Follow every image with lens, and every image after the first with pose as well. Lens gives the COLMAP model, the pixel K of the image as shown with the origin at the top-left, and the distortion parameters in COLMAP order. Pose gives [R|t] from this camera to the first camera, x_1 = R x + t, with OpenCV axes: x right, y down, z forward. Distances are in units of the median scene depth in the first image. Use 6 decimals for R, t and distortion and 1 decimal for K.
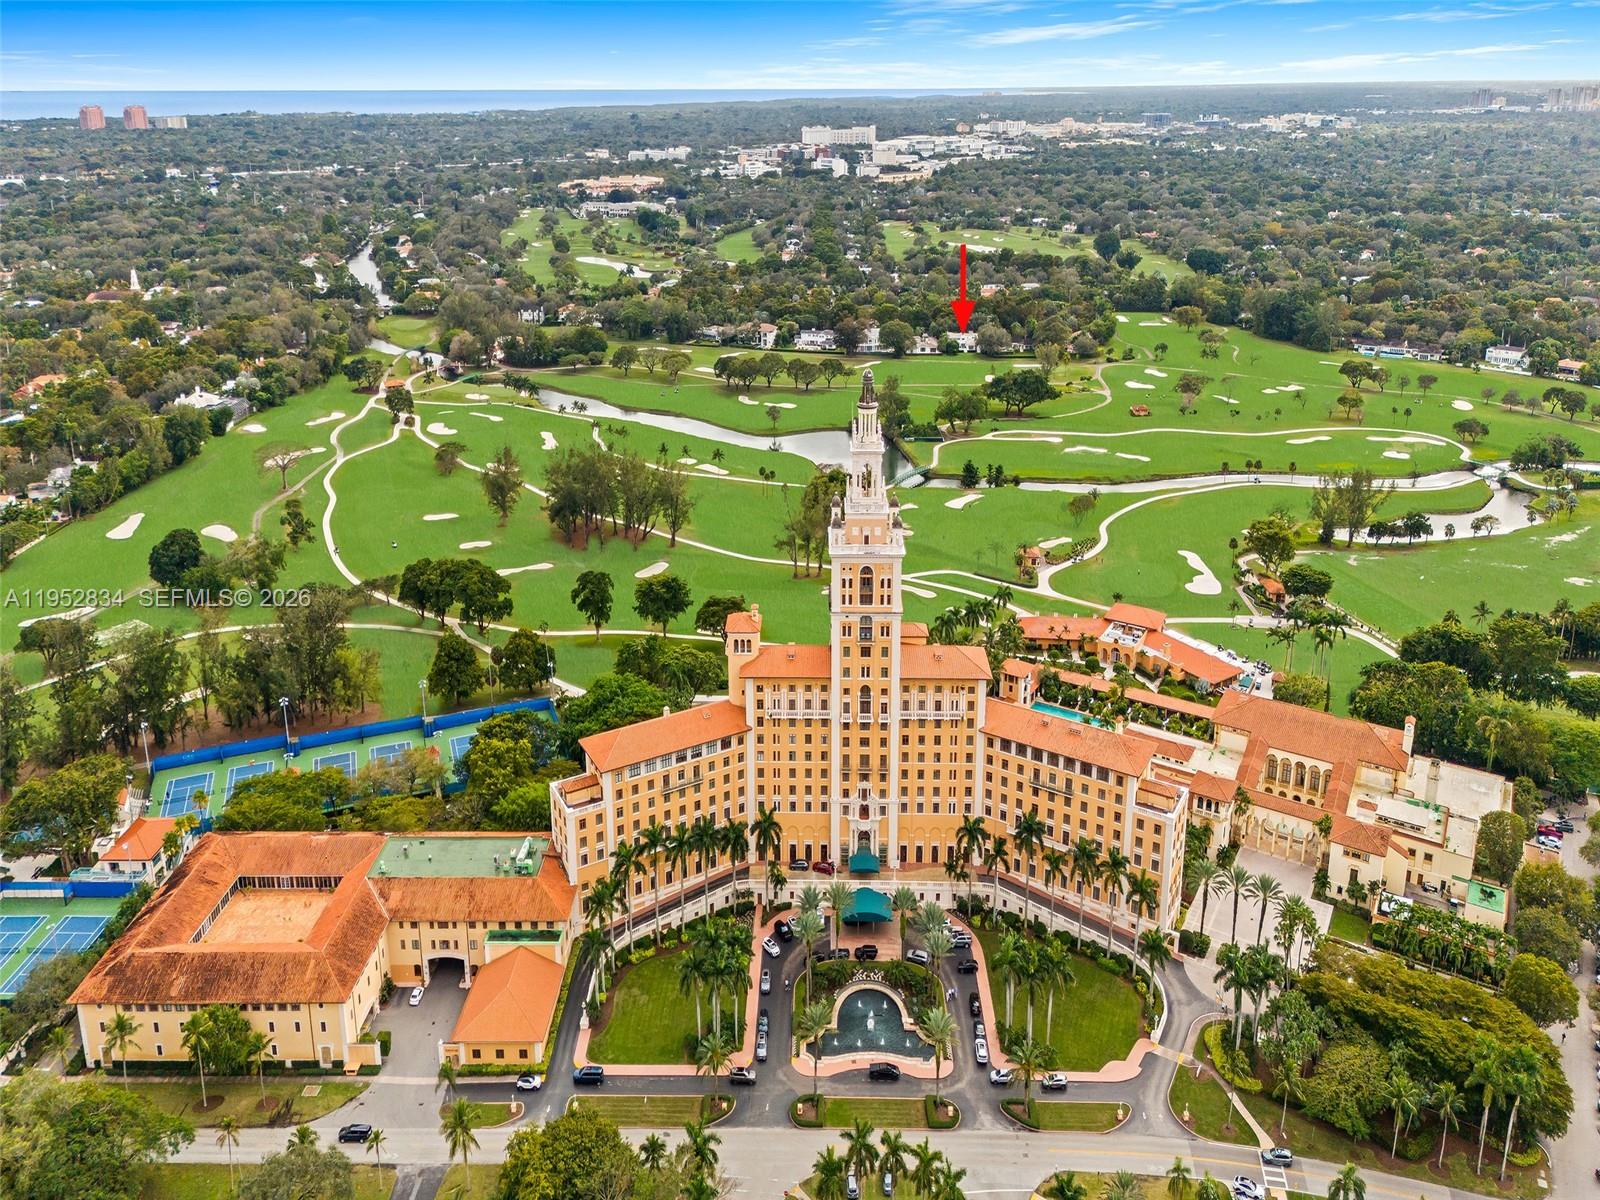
lens RADIAL K [[1537.2, 0, 800.0], [0, 1537.2, 600.0], [0, 0, 1]] dist [0.009574, 0.000935]
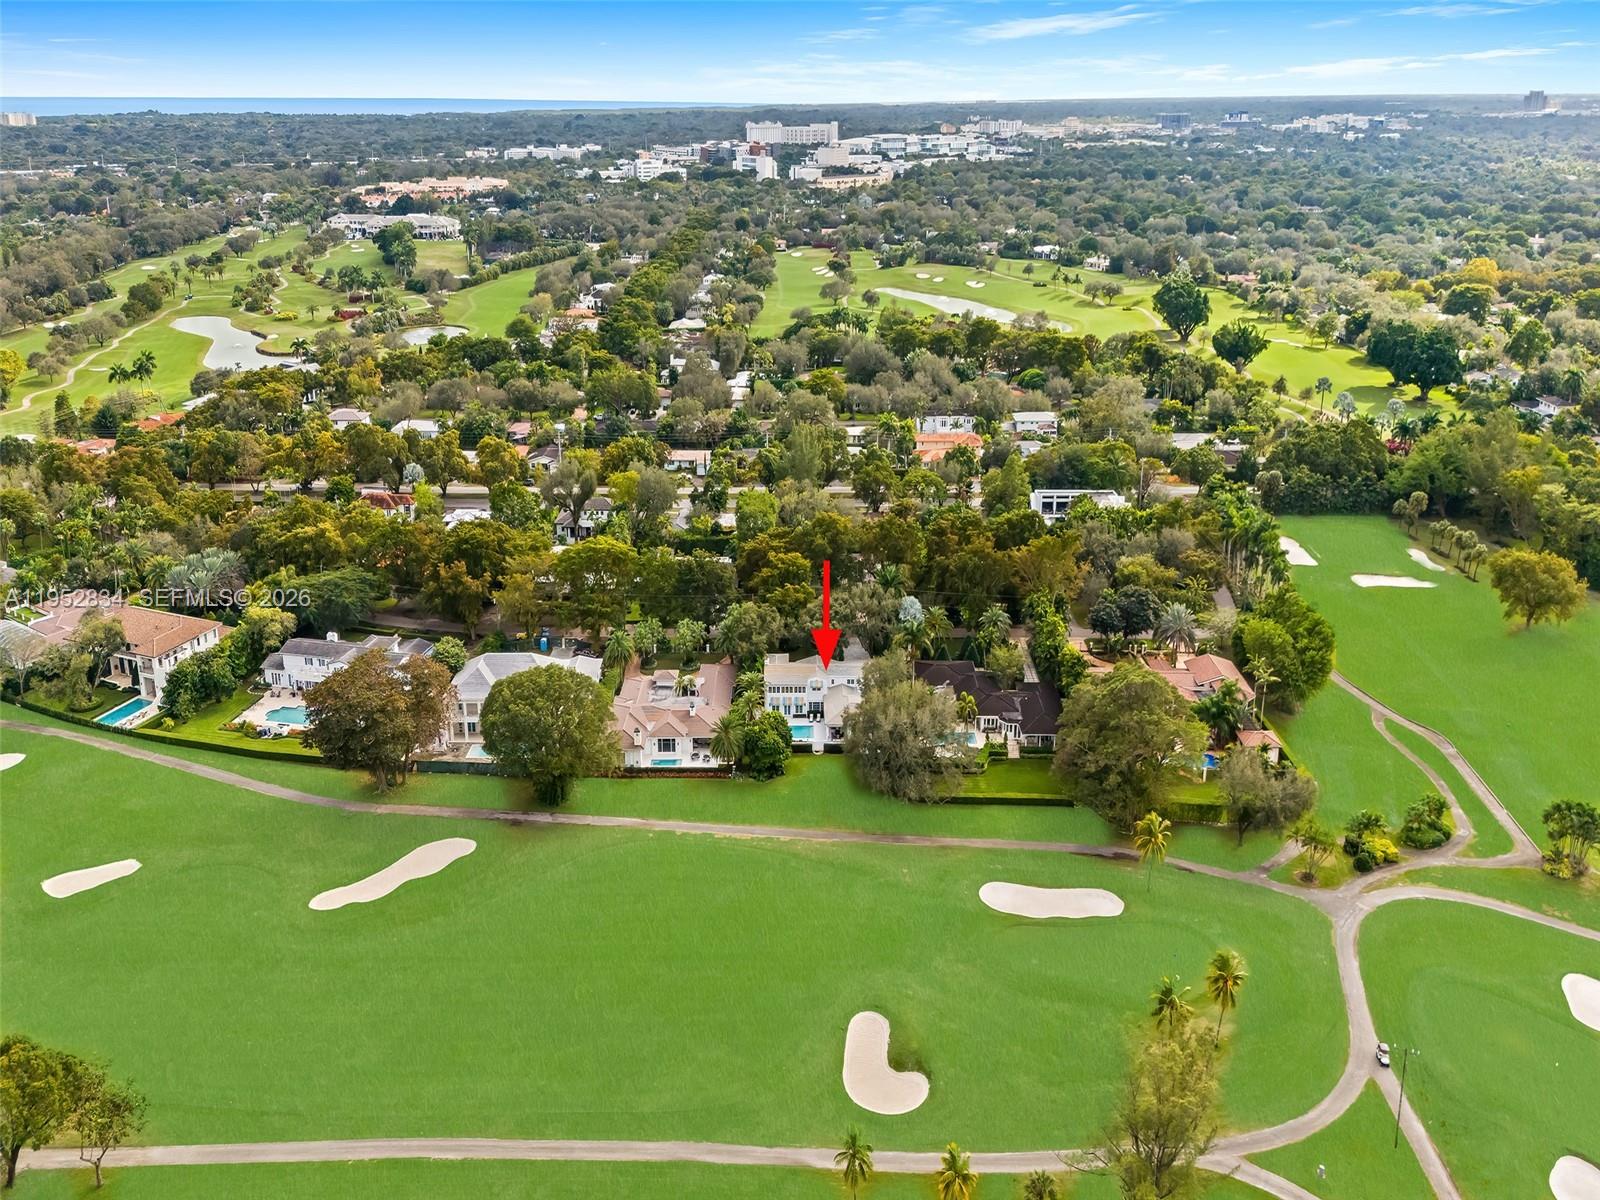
lens RADIAL K [[1537.2, 0, 800.0], [0, 1537.2, 600.0], [0, 0, 1]] dist [0.009574, 0.000935]
pose [[0.999984, 0.004147, 0.003922, 0.040293], [-0.004121, 0.999969, -0.006763, -0.073321], [-0.003950, 0.006747, 0.999969, 0.278186]]
